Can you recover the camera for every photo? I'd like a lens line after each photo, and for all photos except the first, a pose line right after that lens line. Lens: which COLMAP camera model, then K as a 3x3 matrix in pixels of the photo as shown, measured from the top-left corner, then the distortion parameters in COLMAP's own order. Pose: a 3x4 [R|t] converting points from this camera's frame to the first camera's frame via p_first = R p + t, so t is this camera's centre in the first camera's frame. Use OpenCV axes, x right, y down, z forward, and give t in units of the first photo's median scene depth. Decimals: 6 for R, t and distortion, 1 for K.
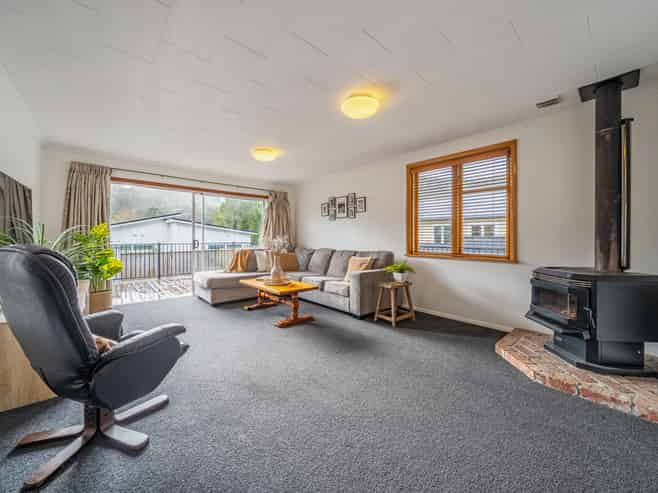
lens RADIAL K [[267.1, 0, 331.3], [0, 267.1, 235.4], [0, 0, 1]] dist [-0.001483, -0.000255]
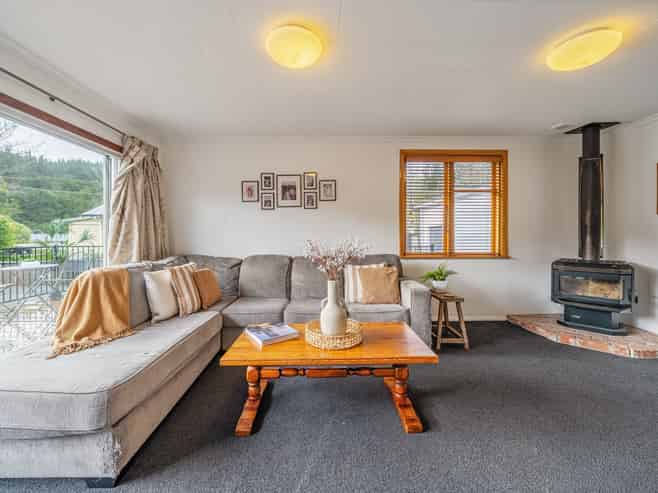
lens RADIAL K [[267.1, 0, 331.3], [0, 267.1, 235.4], [0, 0, 1]] dist [-0.001483, -0.000255]
pose [[0.647807, -0.006023, 0.761780, -0.500981], [-0.001668, 0.999955, 0.009325, -0.003162], [-0.761802, -0.007311, 0.647768, 0.627851]]
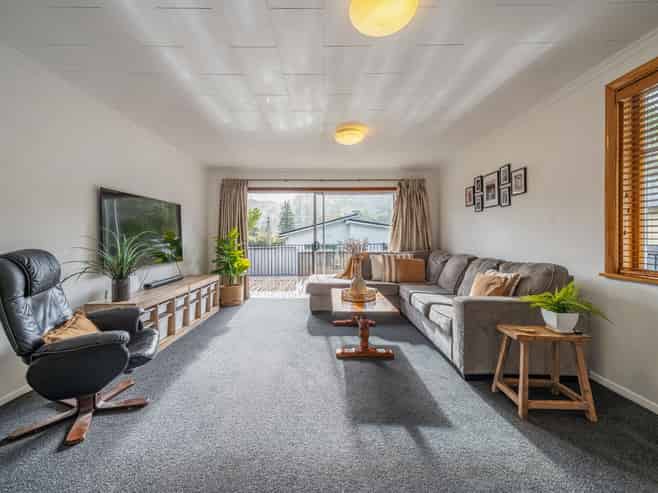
lens RADIAL K [[288.6, 0, 319.0], [0, 288.6, 238.6], [0, 0, 1]] dist [-0.001056, -0.000109]
pose [[0.736826, -0.003897, -0.676071, 0.254249], [0.013147, 0.999877, 0.008565, -0.002430], [0.675954, -0.015199, 0.736787, 0.277024]]
